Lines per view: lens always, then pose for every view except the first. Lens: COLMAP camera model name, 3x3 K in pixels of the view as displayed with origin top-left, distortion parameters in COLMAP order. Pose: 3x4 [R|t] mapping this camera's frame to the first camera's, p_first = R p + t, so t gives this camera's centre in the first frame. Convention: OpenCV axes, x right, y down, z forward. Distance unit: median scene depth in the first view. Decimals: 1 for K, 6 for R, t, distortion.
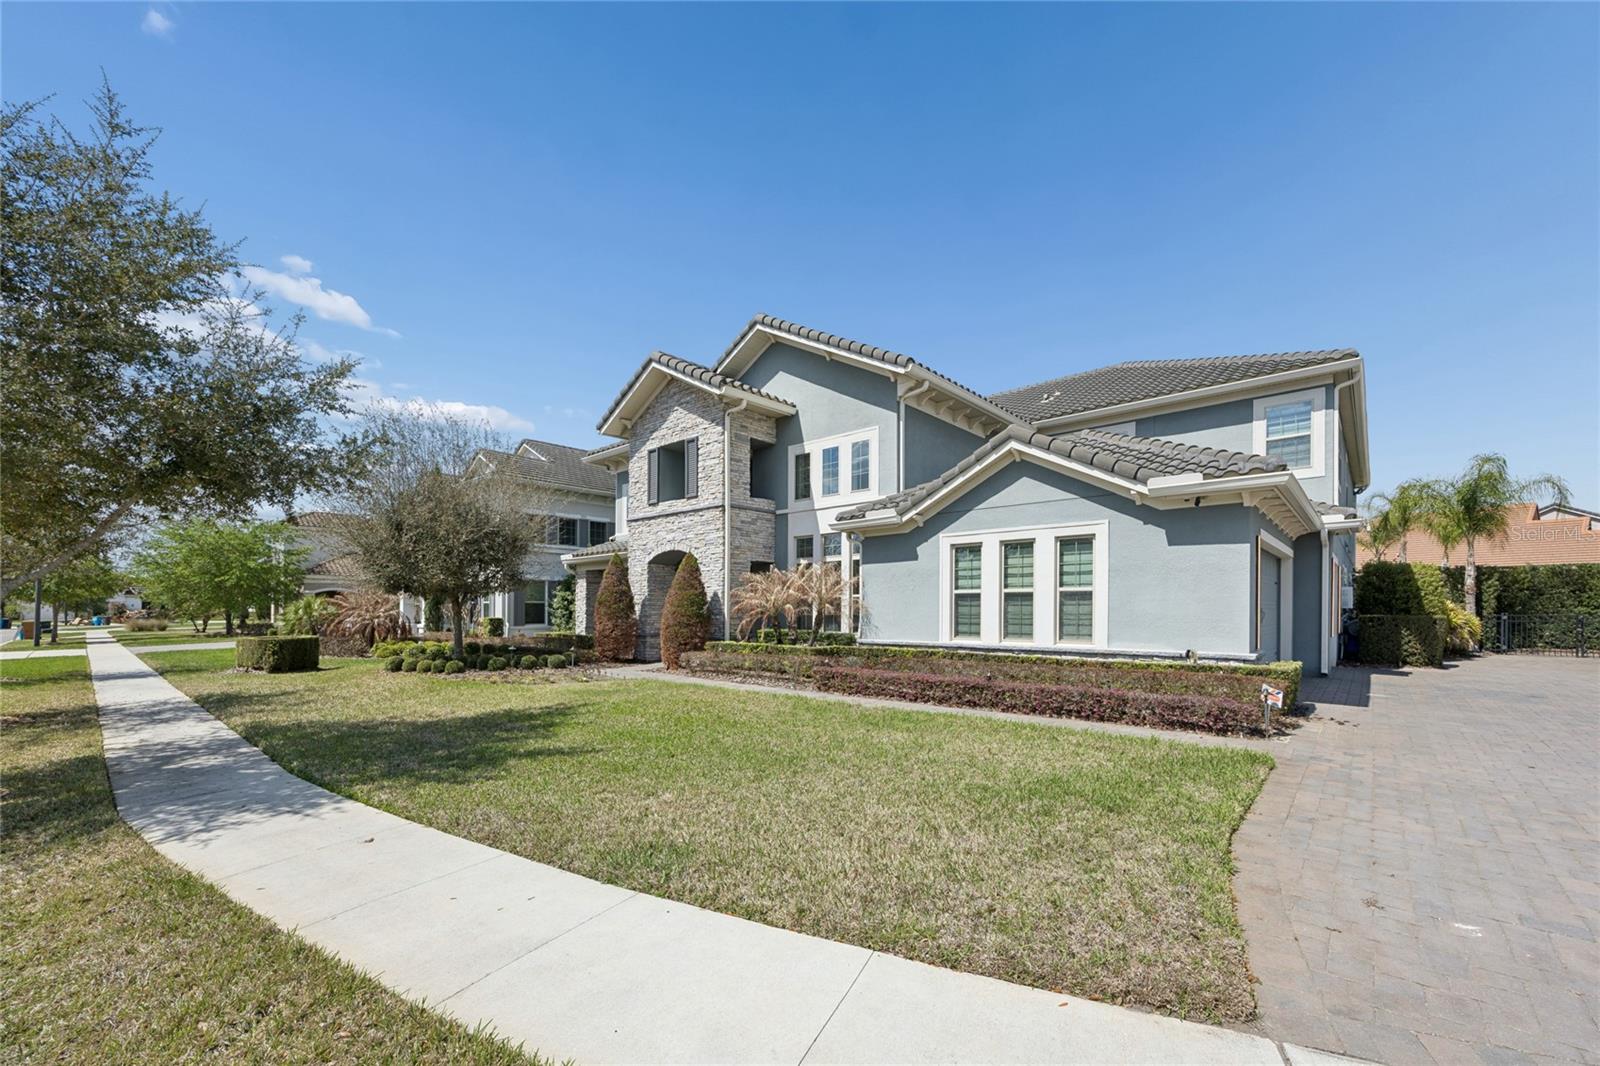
lens RADIAL K [[638.6, 0, 800.3], [0, 638.6, 612.0], [0, 0, 1]] dist [0.000023, -0.000006]
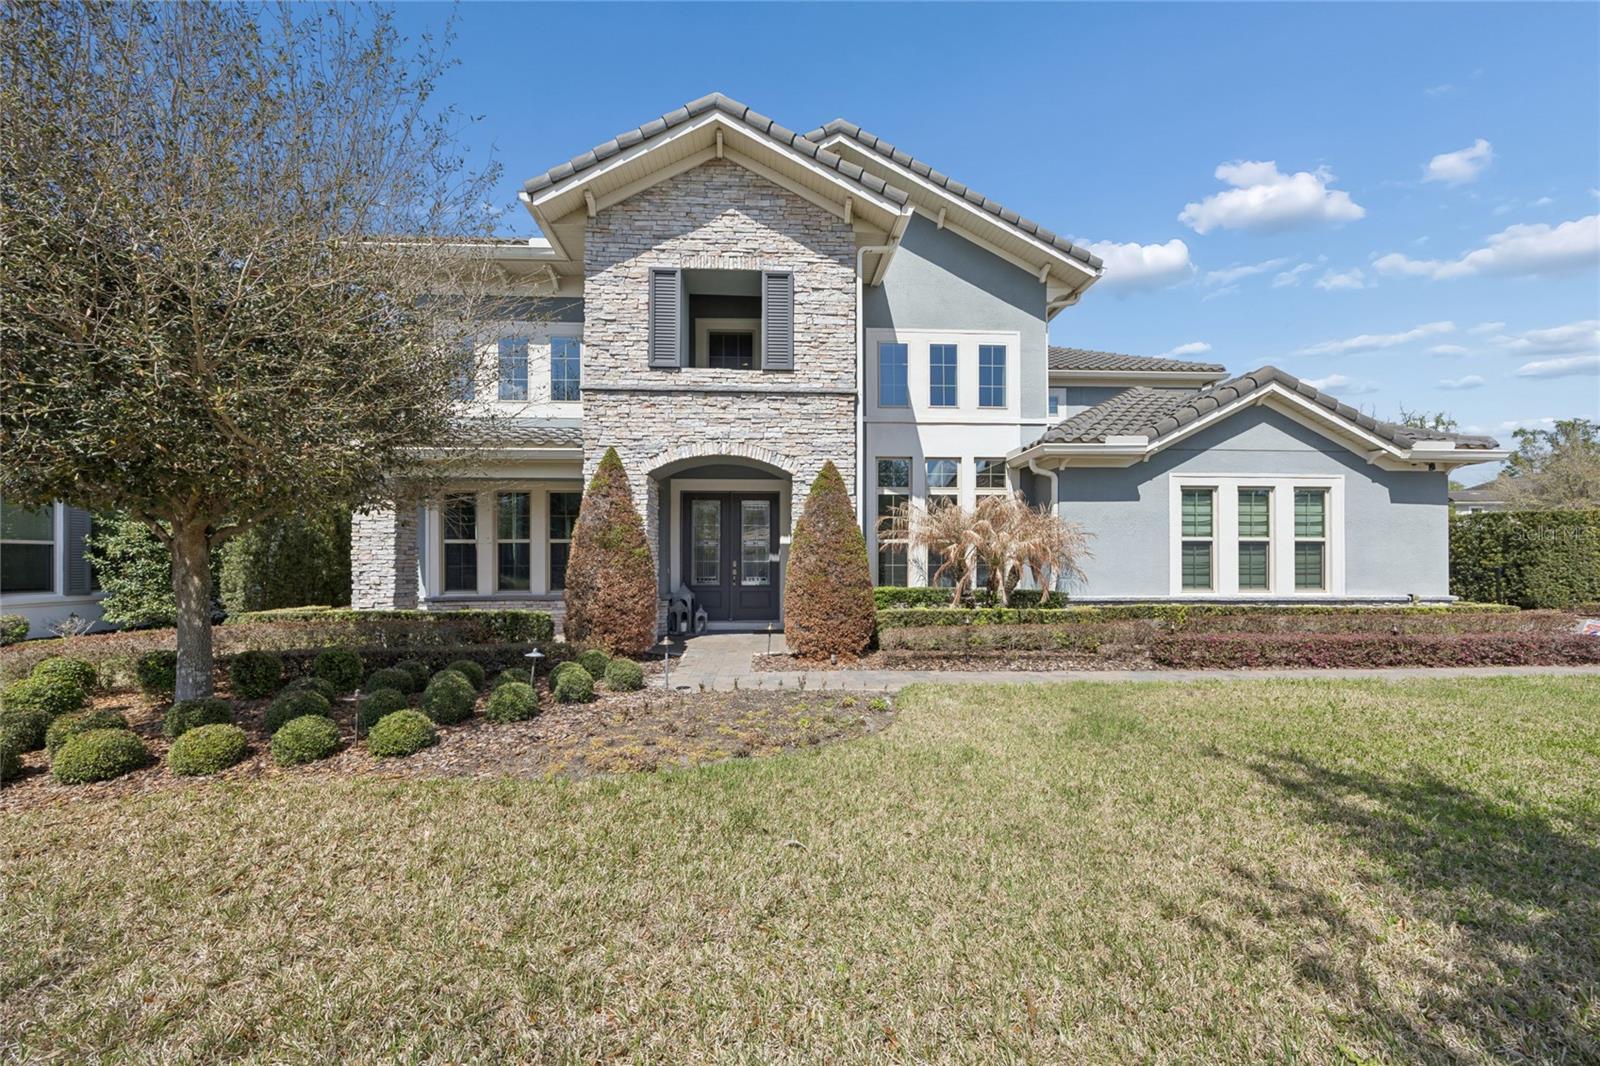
lens RADIAL K [[628.5, 0, 800.0], [0, 628.5, 561.3], [0, 0, 1]] dist [-0.002061, -0.000042]
pose [[0.709342, 0.000902, 0.704864, -0.751970], [0.001149, 0.999996, -0.002436, 0.000735], [-0.704863, 0.002538, 0.709339, 0.750474]]
